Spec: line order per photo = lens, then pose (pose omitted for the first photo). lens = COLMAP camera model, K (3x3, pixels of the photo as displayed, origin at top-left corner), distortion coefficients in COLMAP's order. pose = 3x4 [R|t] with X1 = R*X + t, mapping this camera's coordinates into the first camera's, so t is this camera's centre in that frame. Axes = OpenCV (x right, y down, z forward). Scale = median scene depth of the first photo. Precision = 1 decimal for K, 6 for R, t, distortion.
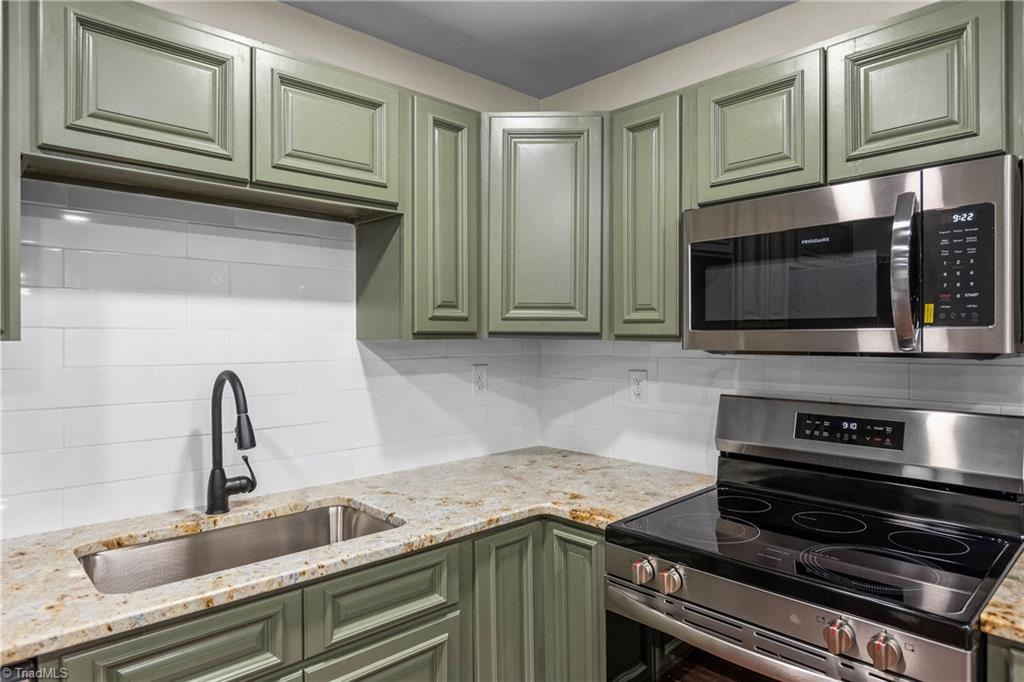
lens RADIAL K [[619.6, 0, 512.0], [0, 619.6, 341.0], [0, 0, 1]] dist [0.000098, -0.000353]
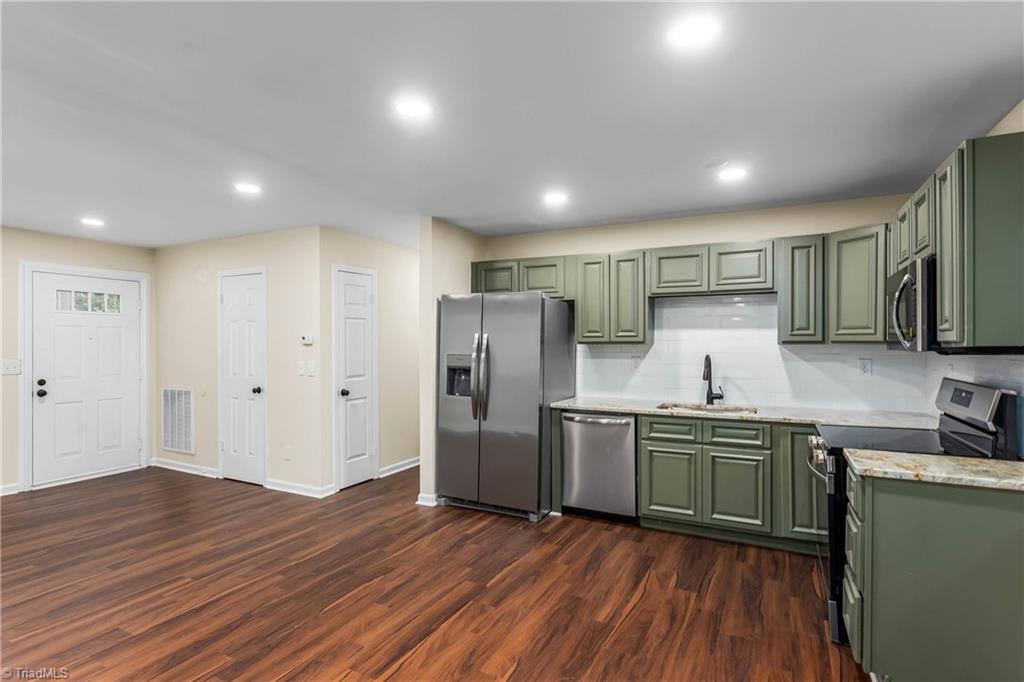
lens RADIAL K [[510.9, 0, 508.6], [0, 510.9, 344.3], [0, 0, 1]] dist [-0.001400, -0.000456]
pose [[0.333376, 0.002441, -0.942791, 1.332729], [-0.009092, 0.999958, -0.000626, 0.007518], [0.942750, 0.008780, 0.333385, -0.617139]]
